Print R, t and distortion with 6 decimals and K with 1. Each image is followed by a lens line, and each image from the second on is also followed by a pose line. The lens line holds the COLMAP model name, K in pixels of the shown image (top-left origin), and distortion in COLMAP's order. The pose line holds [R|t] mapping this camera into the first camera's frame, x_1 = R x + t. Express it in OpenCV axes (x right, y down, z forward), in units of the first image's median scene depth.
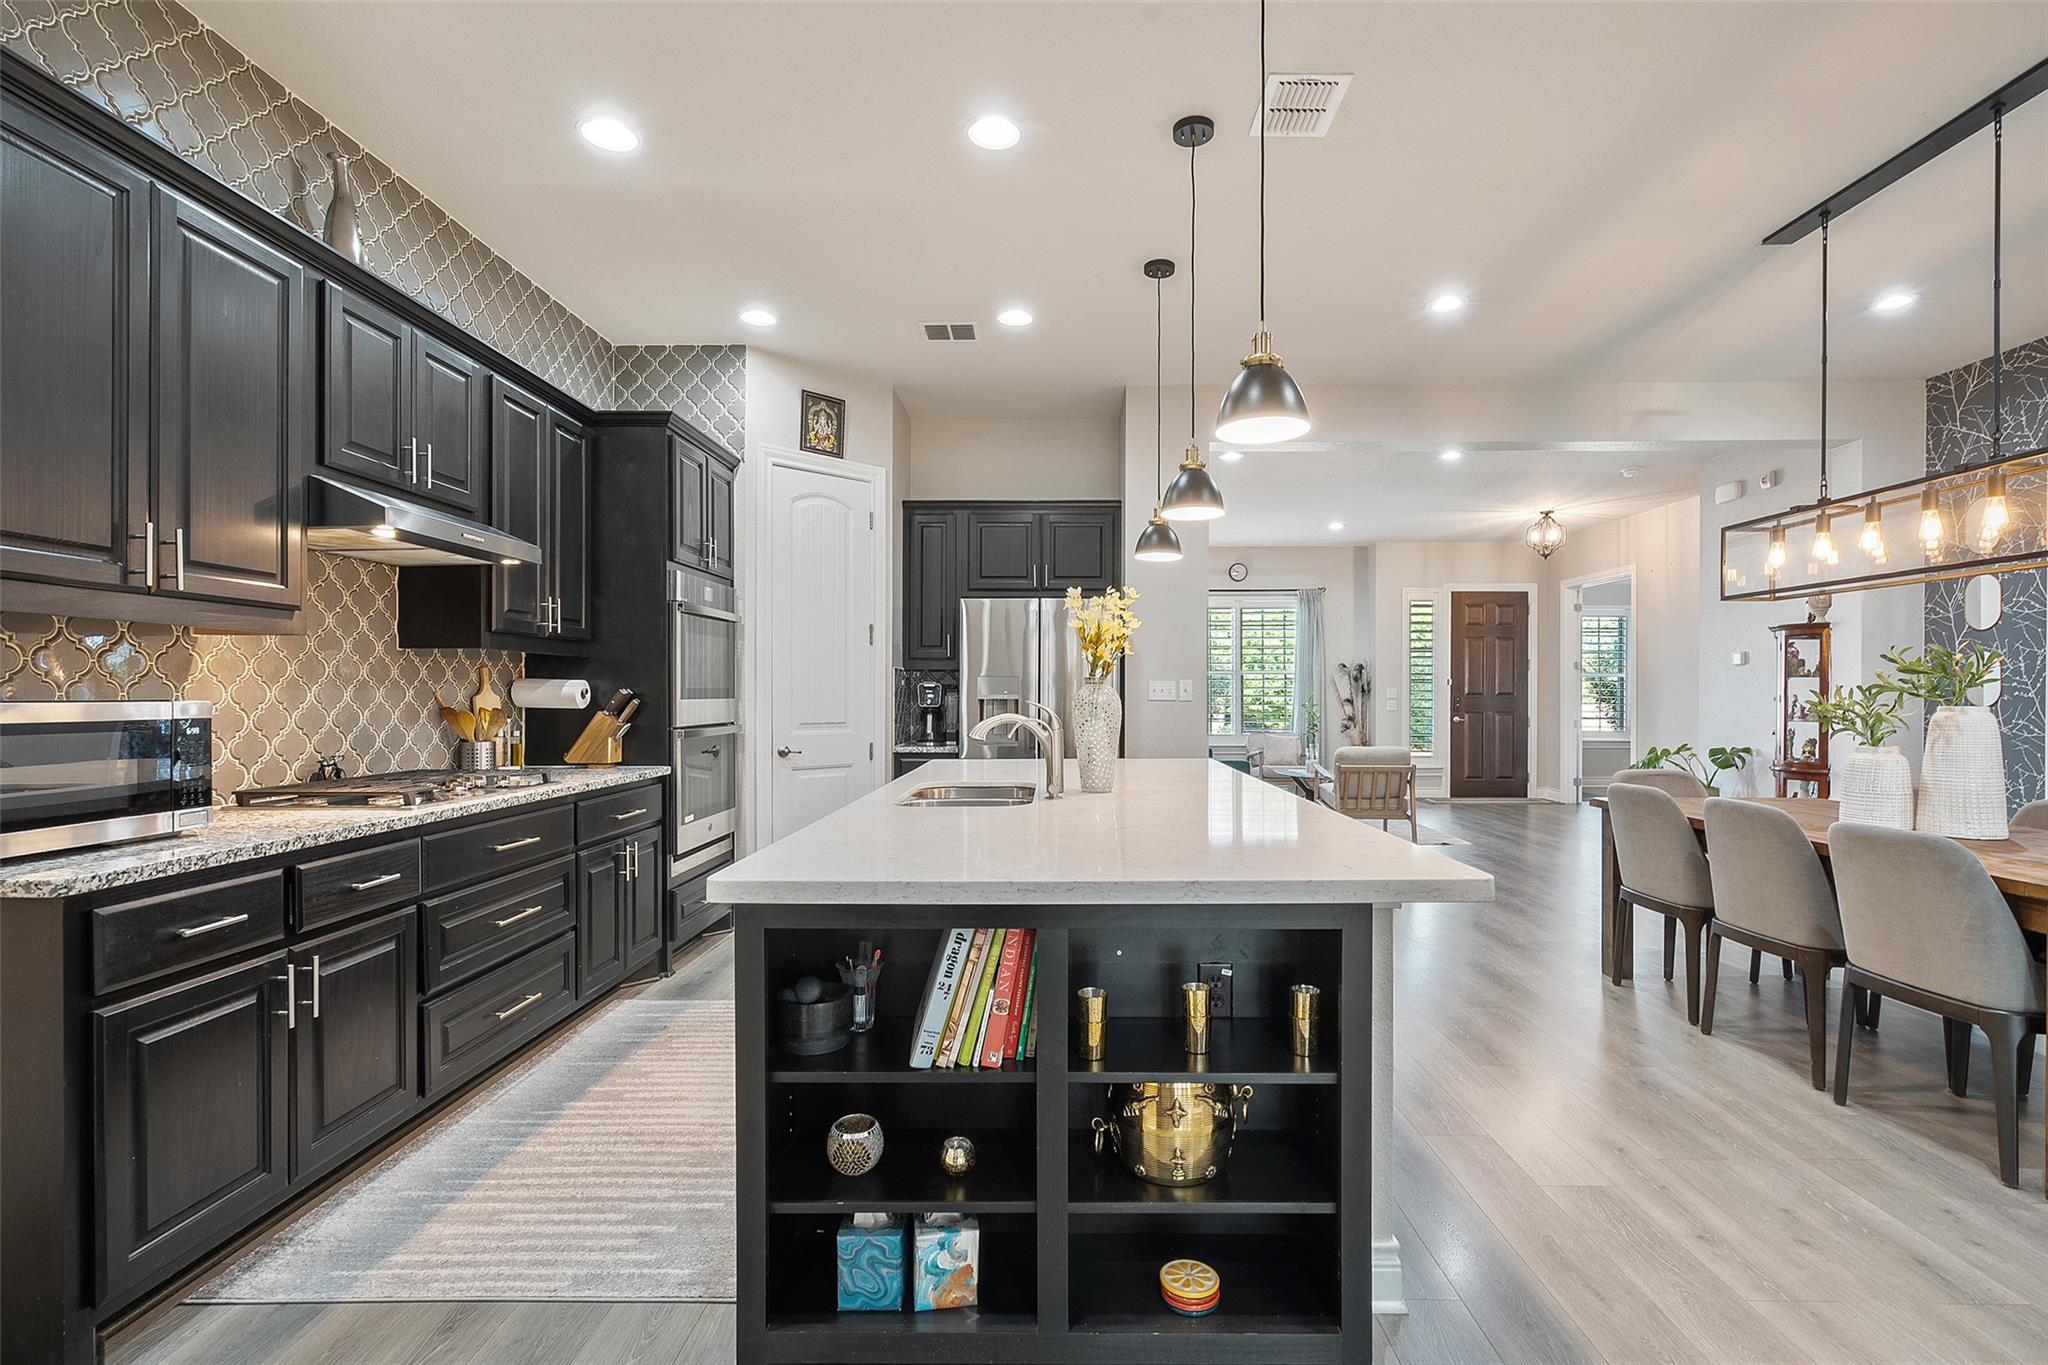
lens RADIAL K [[940.6, 0, 1045.2], [0, 940.6, 700.7], [0, 0, 1]] dist [0.001247, 0.000083]
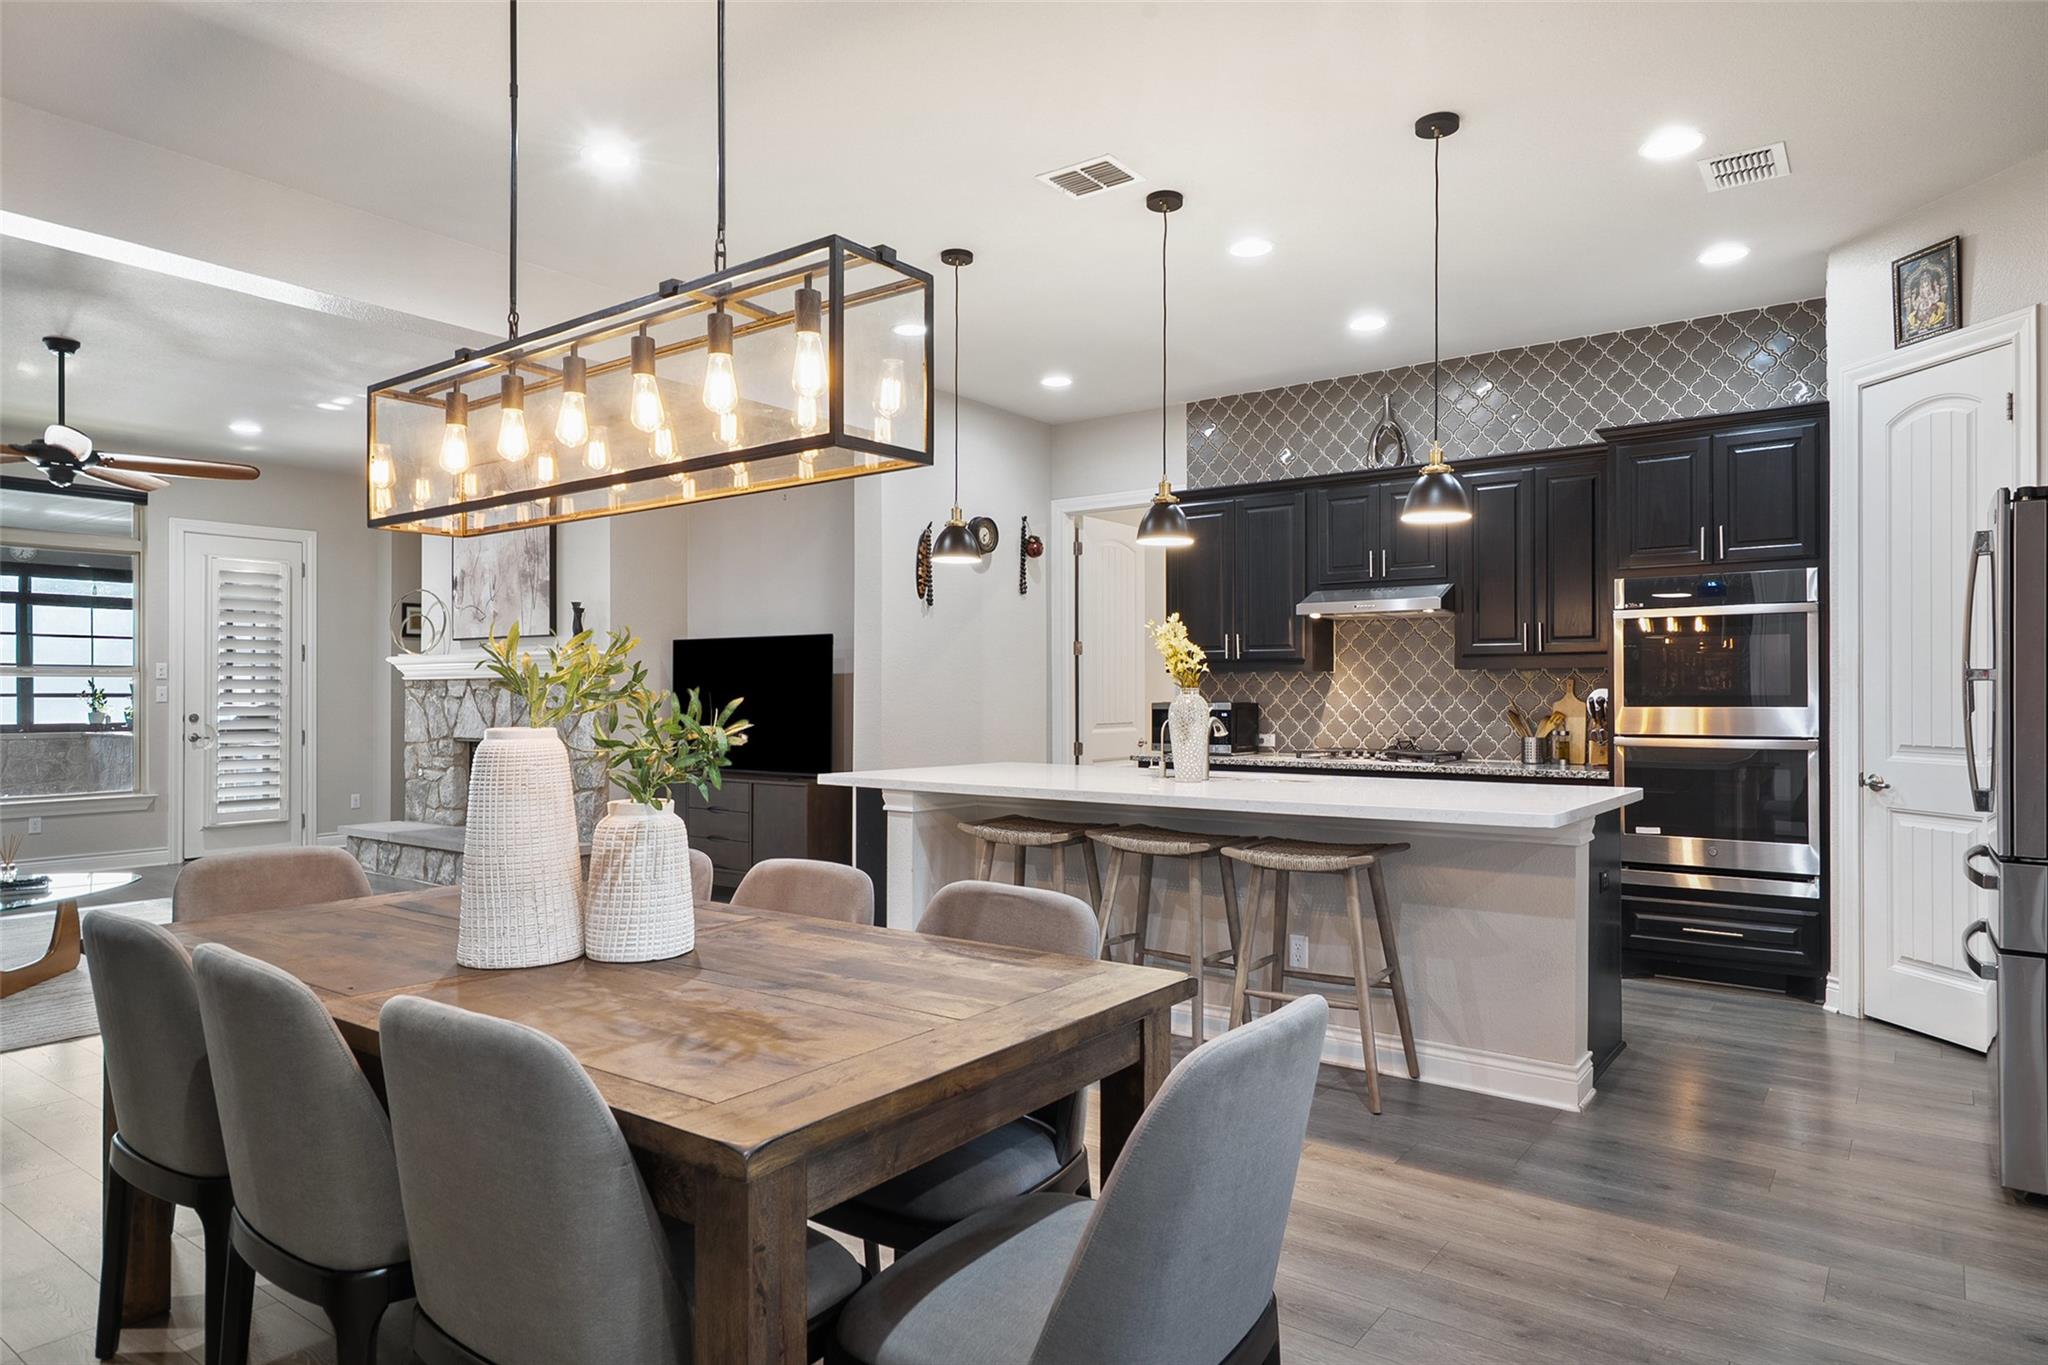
lens RADIAL K [[1214.9, 0, 1024.0], [0, 1214.9, 682.5], [0, 0, 1]] dist [0.008931, -0.000158]
pose [[-0.583945, -0.009874, -0.811733, 0.825644], [-0.007488, 0.999949, -0.006776, -0.011002], [0.811759, 0.002121, -0.583989, 0.988479]]
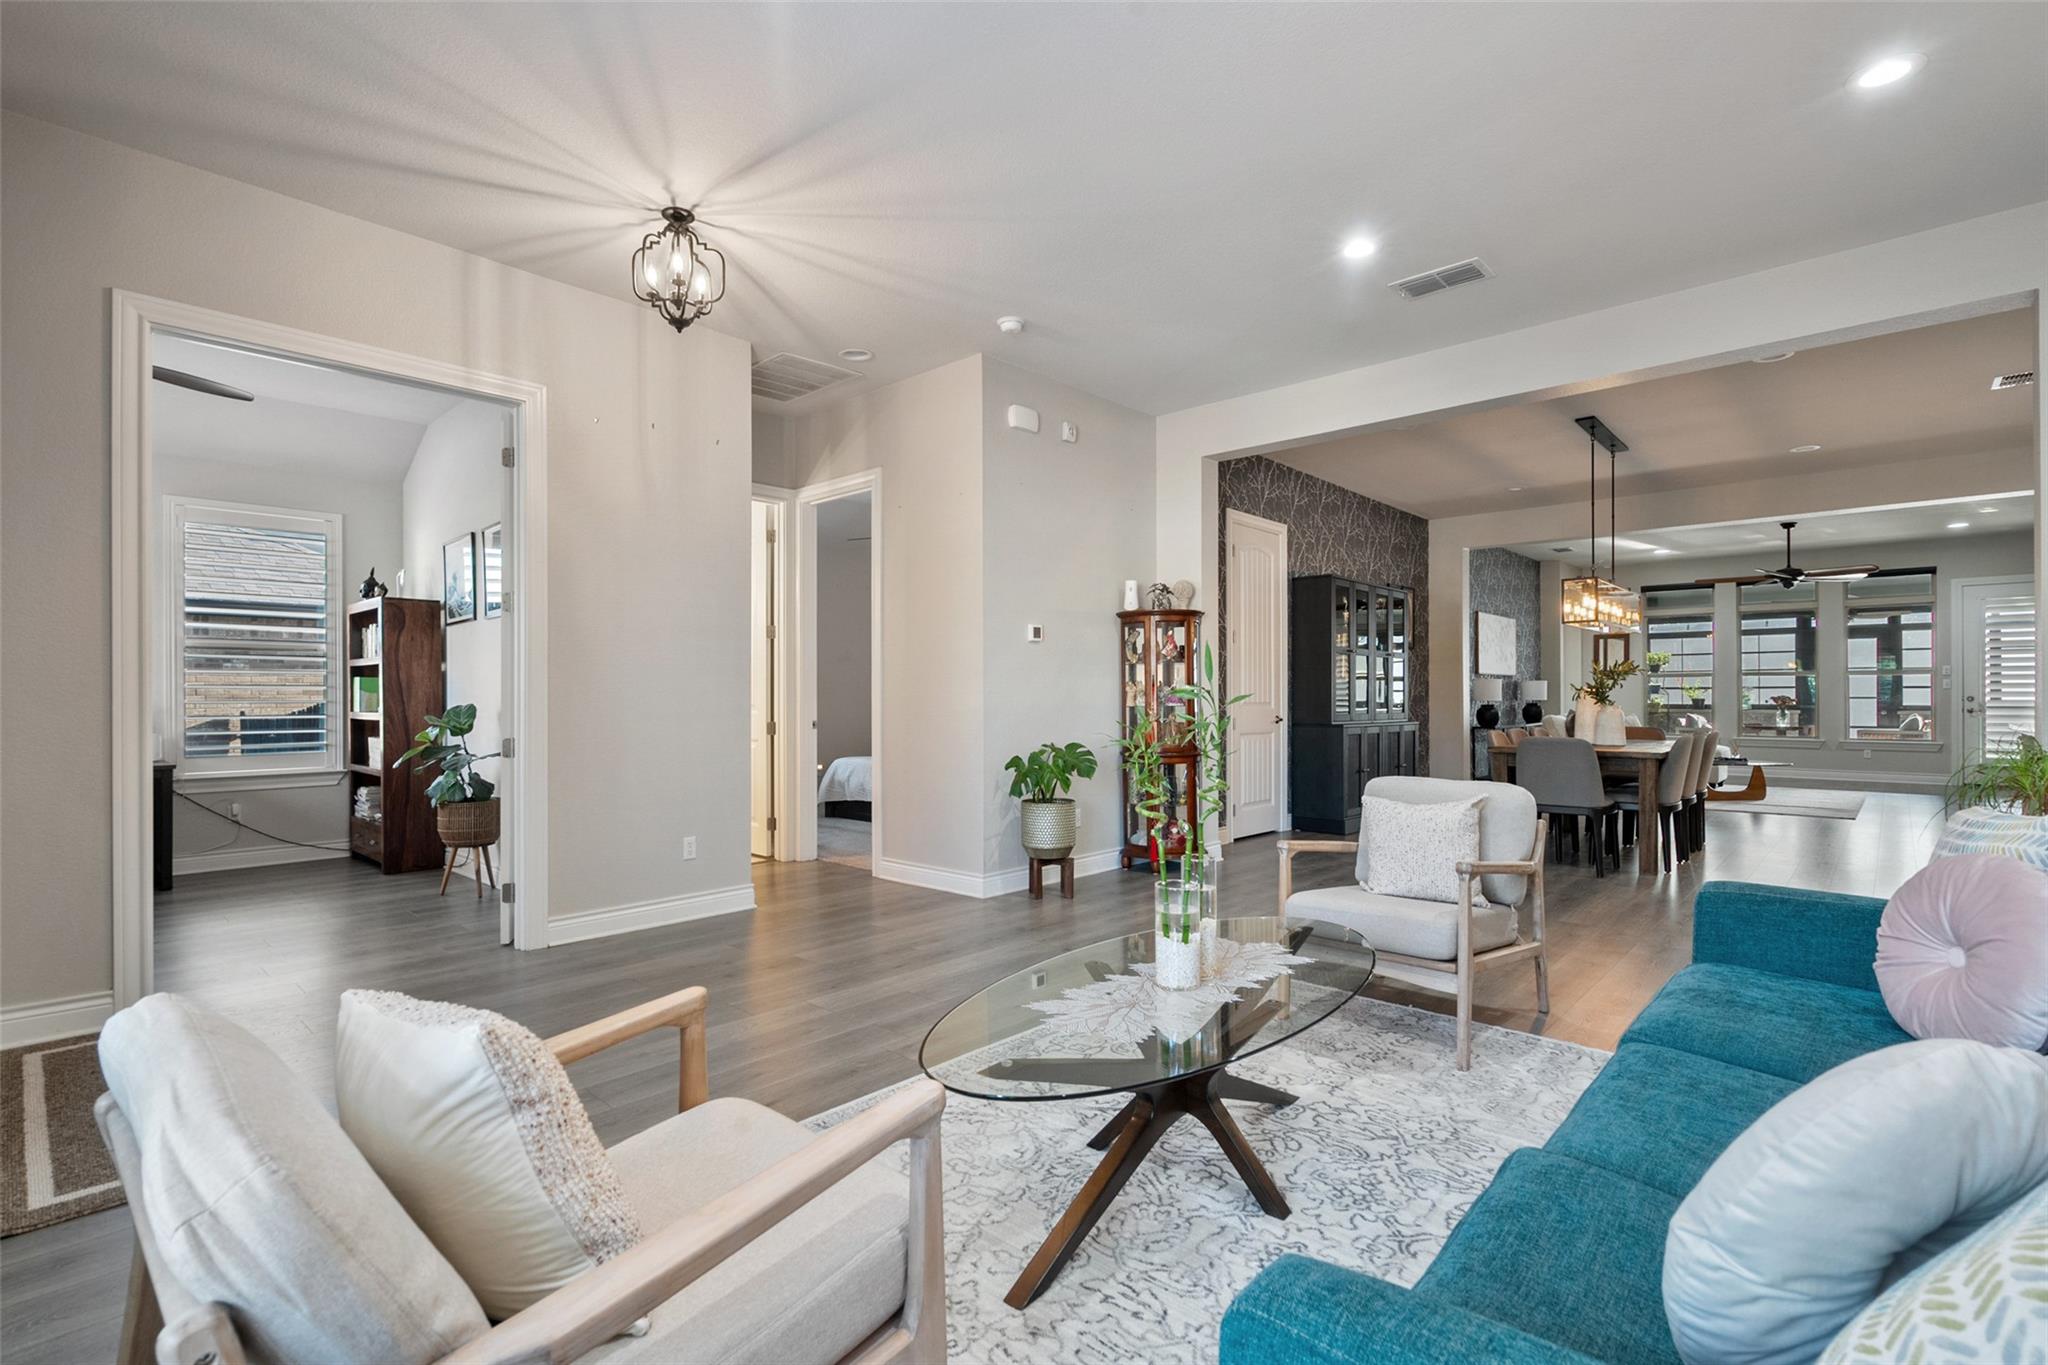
lens RADIAL K [[945.0, 0, 1024.2], [0, 945.0, 689.8], [0, 0, 1]] dist [-0.001719, 0.000887]
pose [[-0.746094, 0.004353, 0.665827, 0.285355], [0.007201, 0.999973, 0.001531, -0.002729], [-0.665802, 0.005937, -0.746105, 2.129456]]
